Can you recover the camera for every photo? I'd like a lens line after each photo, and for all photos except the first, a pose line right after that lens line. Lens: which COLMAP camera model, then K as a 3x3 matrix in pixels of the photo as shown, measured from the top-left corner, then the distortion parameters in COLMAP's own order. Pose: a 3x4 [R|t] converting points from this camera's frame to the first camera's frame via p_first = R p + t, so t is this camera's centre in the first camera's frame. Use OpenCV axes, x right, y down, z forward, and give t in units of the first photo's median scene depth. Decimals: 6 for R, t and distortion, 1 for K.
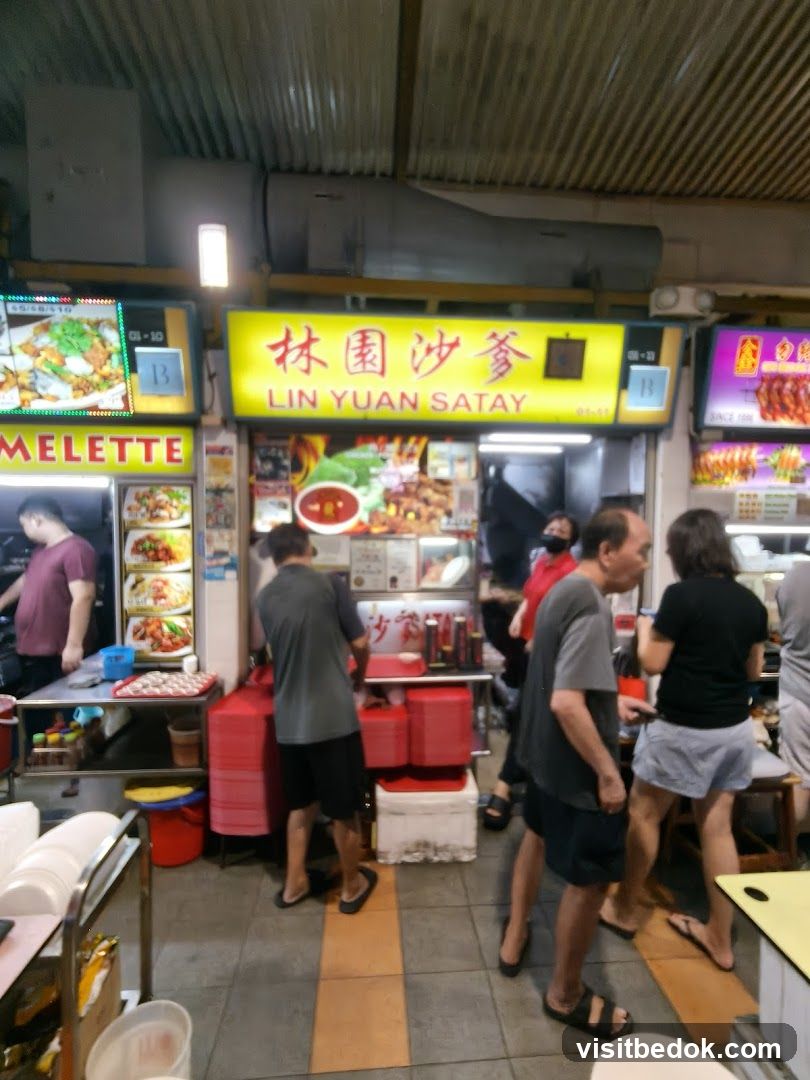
lens RADIAL K [[488.2, 0, 405.0], [0, 488.2, 540.0], [0, 0, 1]] dist [0.000779, -0.000080]
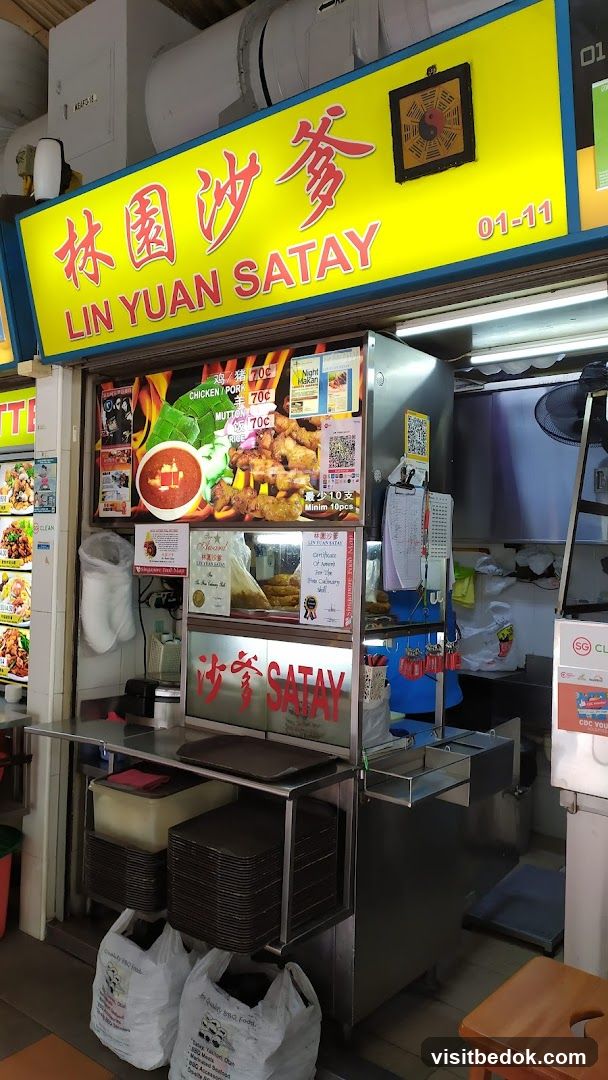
lens RADIAL K [[789.7, 0, 304.0], [0, 789.7, 540.0], [0, 0, 1]] dist [0.069508, 0.000482]
pose [[0.729979, 0.002678, -0.683464, 0.720241], [-0.052539, 0.997253, -0.052207, 0.059805], [0.681447, 0.074019, 0.728115, 0.379813]]
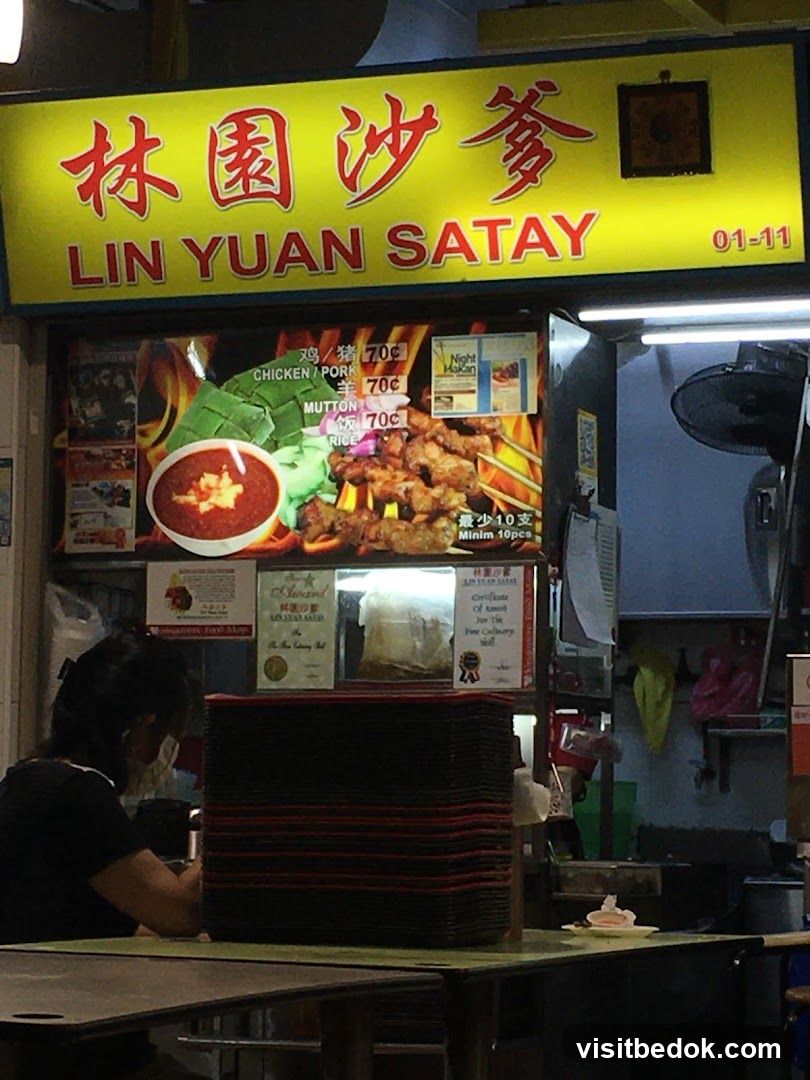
lens RADIAL K [[3179.9, 0, 405.0], [0, 3179.9, 540.0], [0, 0, 1]] dist [0.132596, -0.096724]
pose [[0.900693, -0.033146, -0.433191, 1.273744], [-0.027402, 0.990766, -0.132782, 0.357180], [0.433592, 0.131466, 0.891468, -1.507944]]
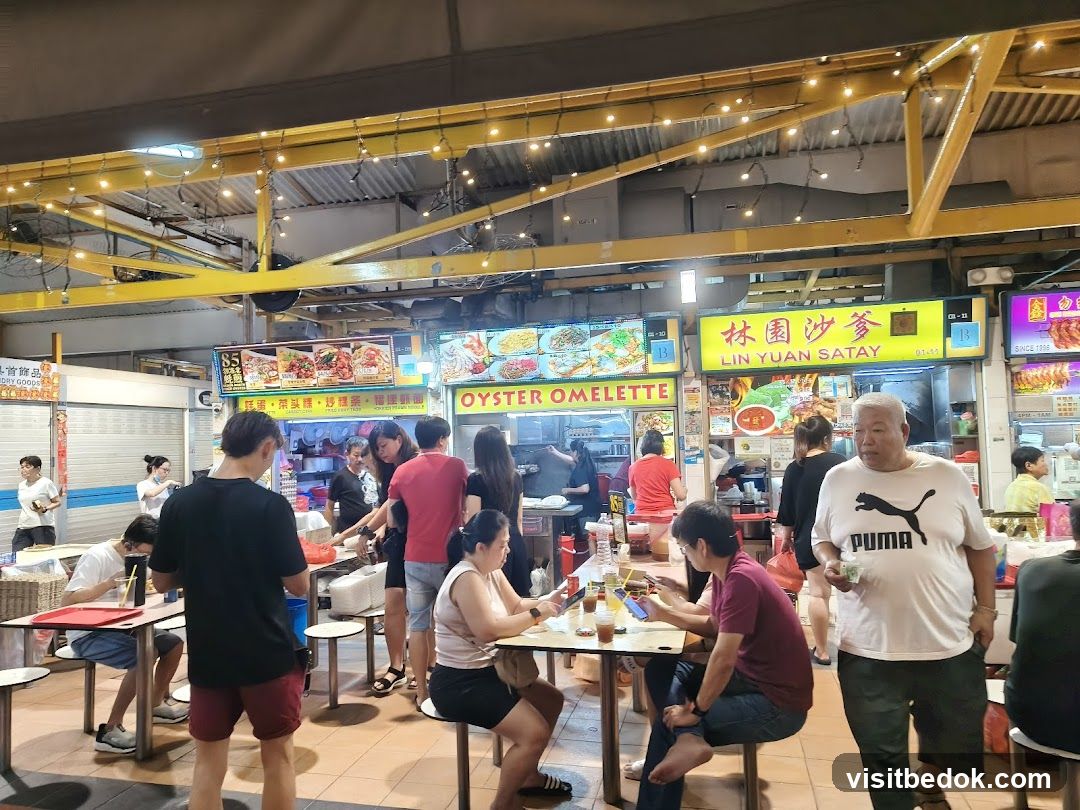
lens RADIAL K [[722.7, 0, 540.0], [0, 722.7, 405.0], [0, 0, 1]] dist [0.003197, 0.003196]
pose [[0.945940, -0.050282, -0.320421, -0.062819], [0.019444, 0.994925, -0.098726, 0.114885], [0.323759, 0.087159, 0.942116, -1.596234]]
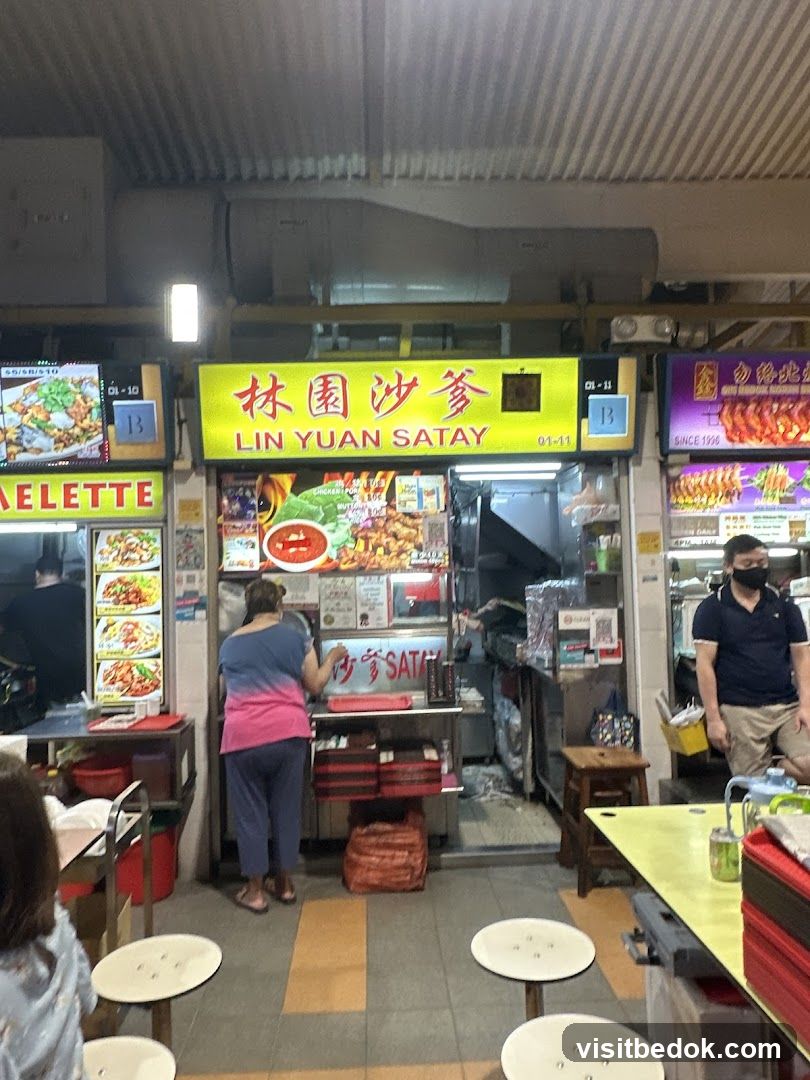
lens RADIAL K [[722.7, 0, 392.7], [0, 722.7, 534.7], [0, 0, 1]] dist [0.003197, 0.003196]
pose [[0.998486, -0.034509, -0.042832, 0.106554], [0.030313, 0.995015, -0.095008, 0.060303], [0.045897, 0.093566, 0.994555, -0.473691]]
